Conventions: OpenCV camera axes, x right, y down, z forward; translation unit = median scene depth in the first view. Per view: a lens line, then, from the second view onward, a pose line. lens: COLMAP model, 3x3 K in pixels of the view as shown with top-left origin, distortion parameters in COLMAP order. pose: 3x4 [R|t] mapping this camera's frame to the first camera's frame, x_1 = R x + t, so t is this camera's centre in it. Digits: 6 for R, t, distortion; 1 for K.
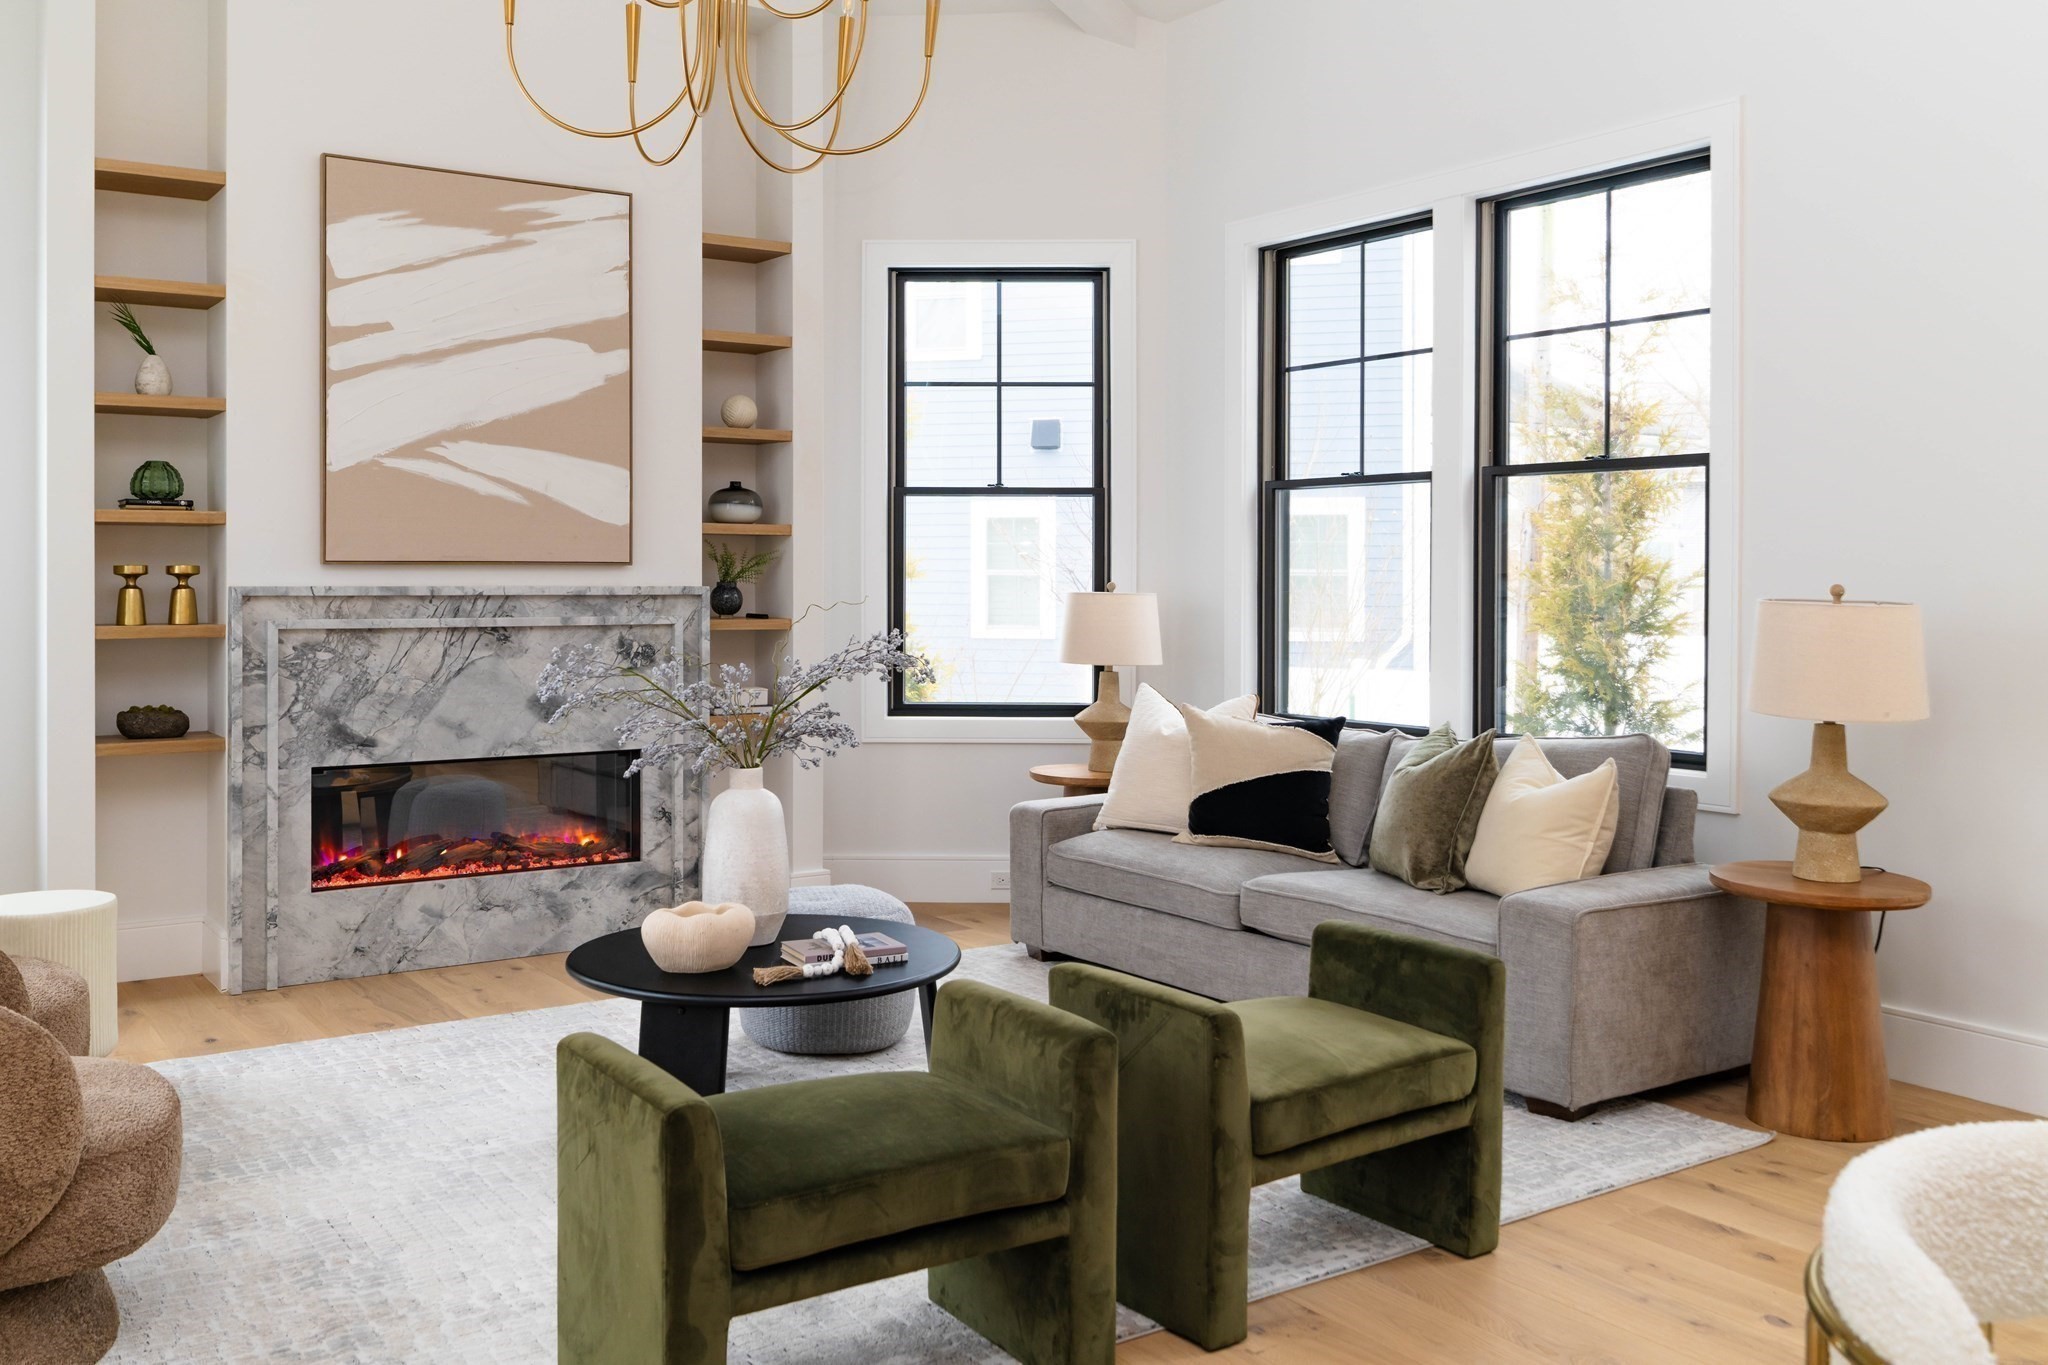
lens RADIAL K [[1718.7, 0, 1022.2], [0, 1718.7, 618.2], [0, 0, 1]] dist [0.001314, 0.001055]
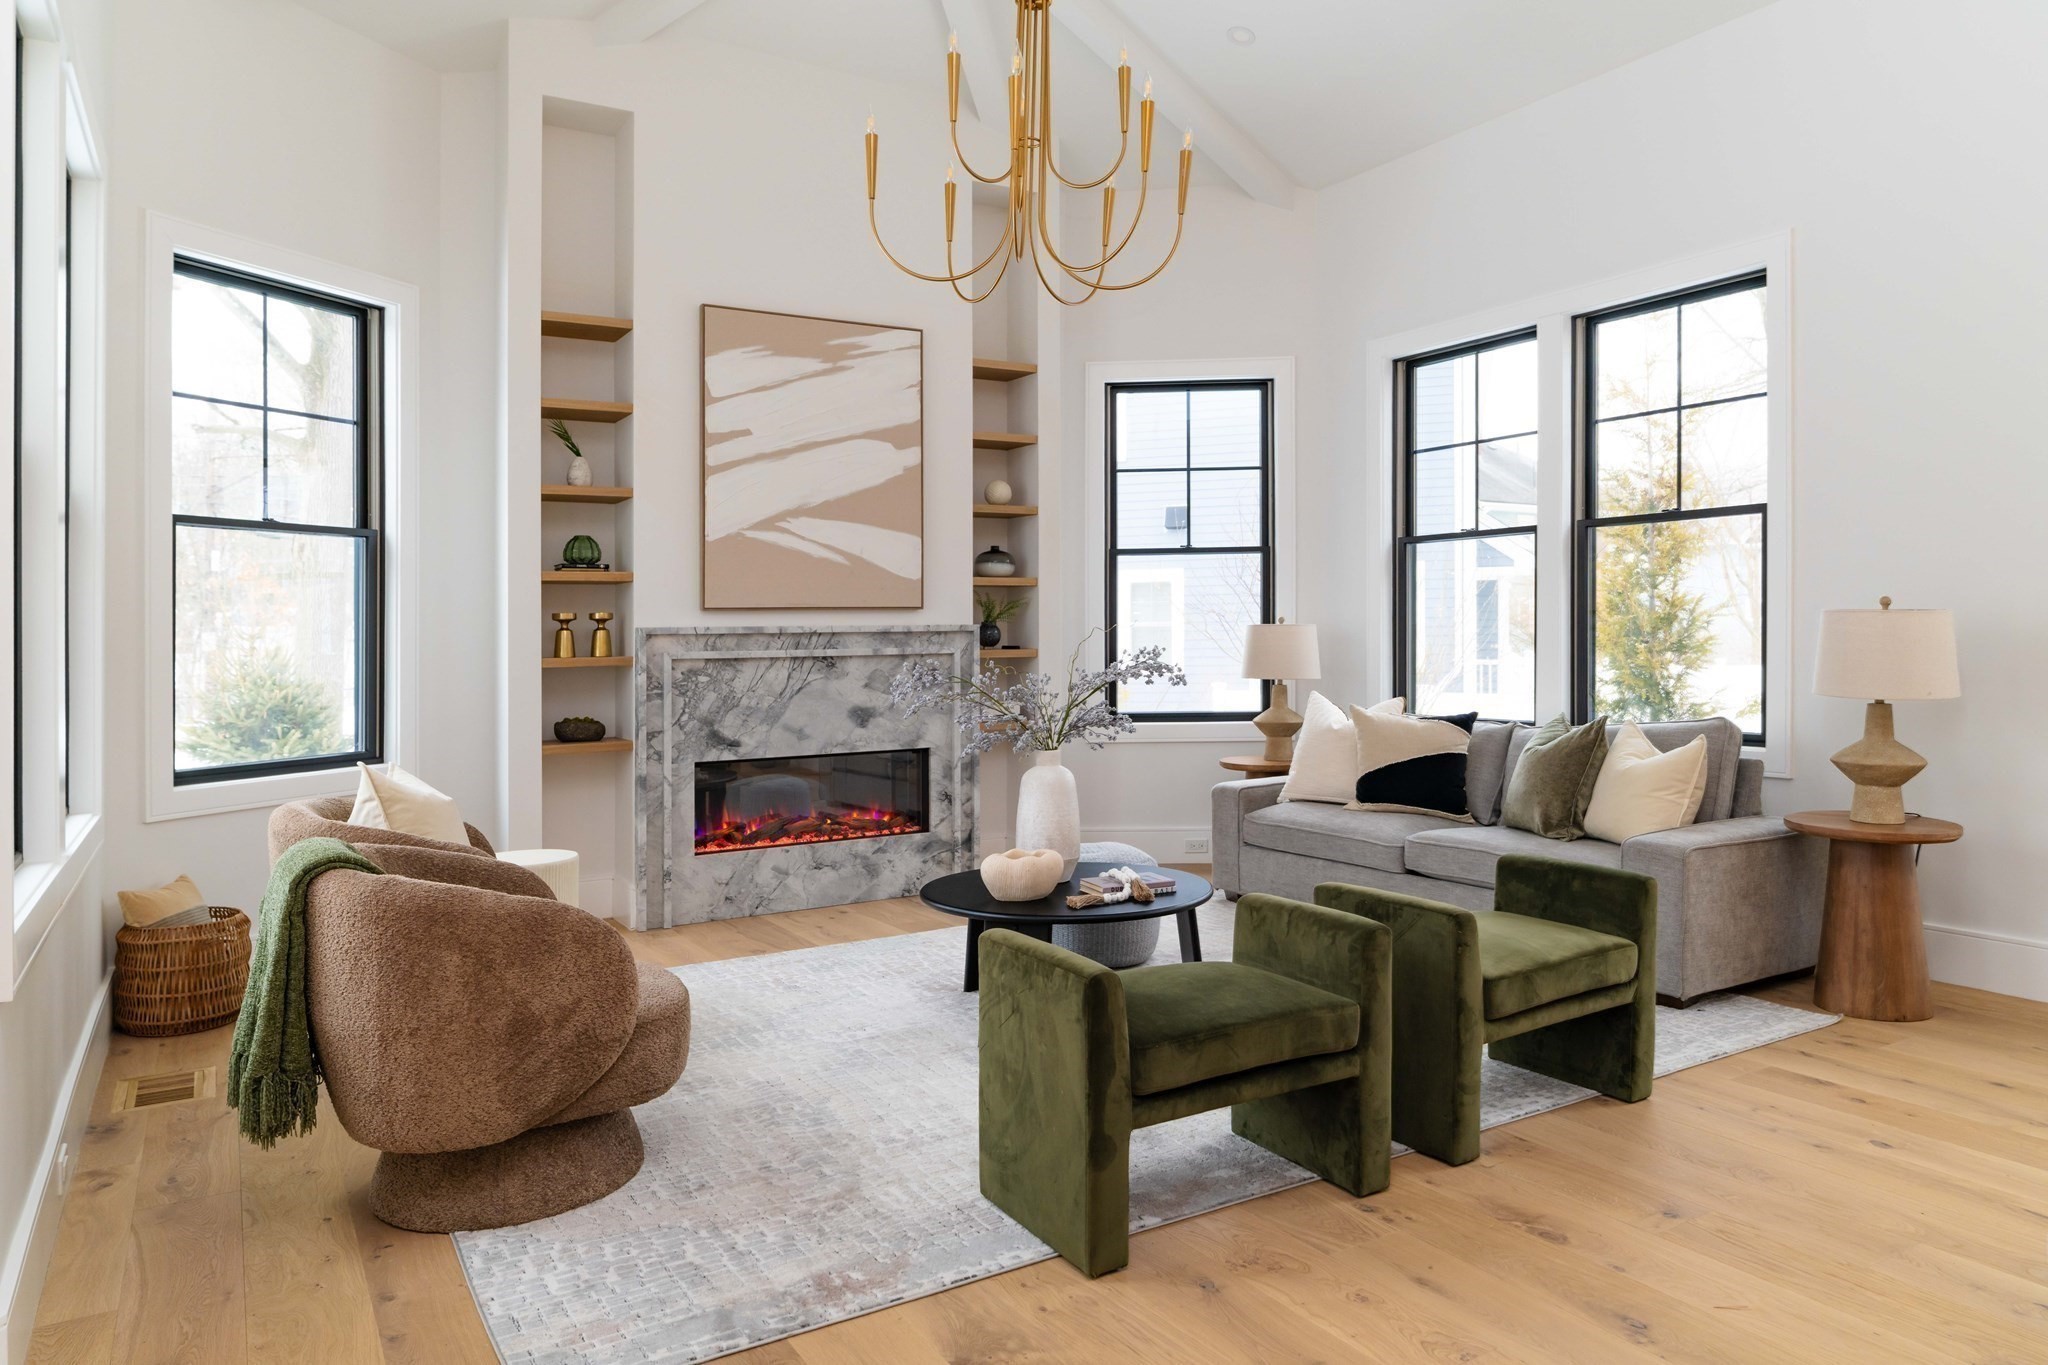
lens RADIAL K [[1334.7, 0, 1024.0], [0, 1334.7, 682.5], [0, 0, 1]] dist [-0.003218, -0.000777]
pose [[0.999157, -0.015774, -0.037900, -0.130486], [0.015803, 0.999875, 0.000446, 0.031678], [0.037889, -0.001044, 0.999281, -0.036755]]
